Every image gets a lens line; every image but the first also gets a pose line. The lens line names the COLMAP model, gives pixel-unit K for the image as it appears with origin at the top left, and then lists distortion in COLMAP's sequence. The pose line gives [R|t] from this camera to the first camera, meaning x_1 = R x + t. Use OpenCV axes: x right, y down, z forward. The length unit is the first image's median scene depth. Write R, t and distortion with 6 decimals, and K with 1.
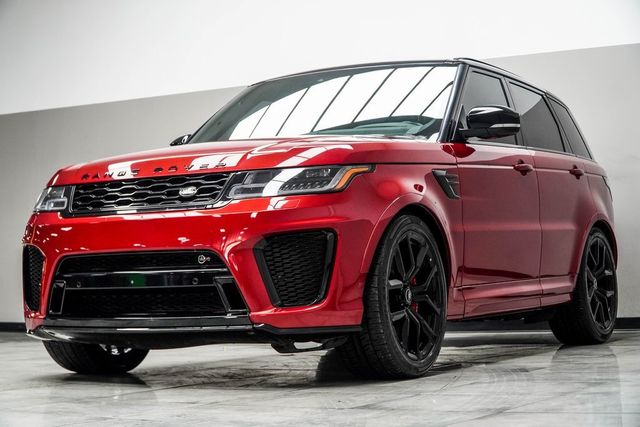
lens RADIAL K [[1413.7, 0, 320.0], [0, 1413.7, 213.5], [0, 0, 1]] dist [-0.457277, 0.074426]
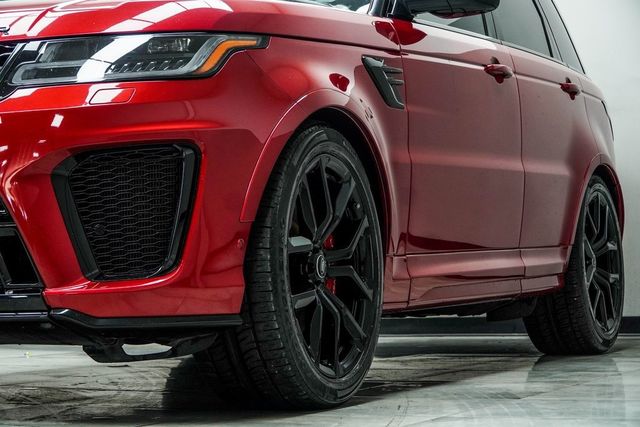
lens RADIAL K [[1713.5, 0, 320.0], [0, 1713.5, 213.5], [0, 0, 1]] dist [-0.504290, -0.017508]
pose [[0.996075, 0.013305, 0.087507, 0.000323], [-0.014154, 0.999858, 0.009091, 0.030052], [-0.087374, -0.010294, 0.996122, 0.295513]]
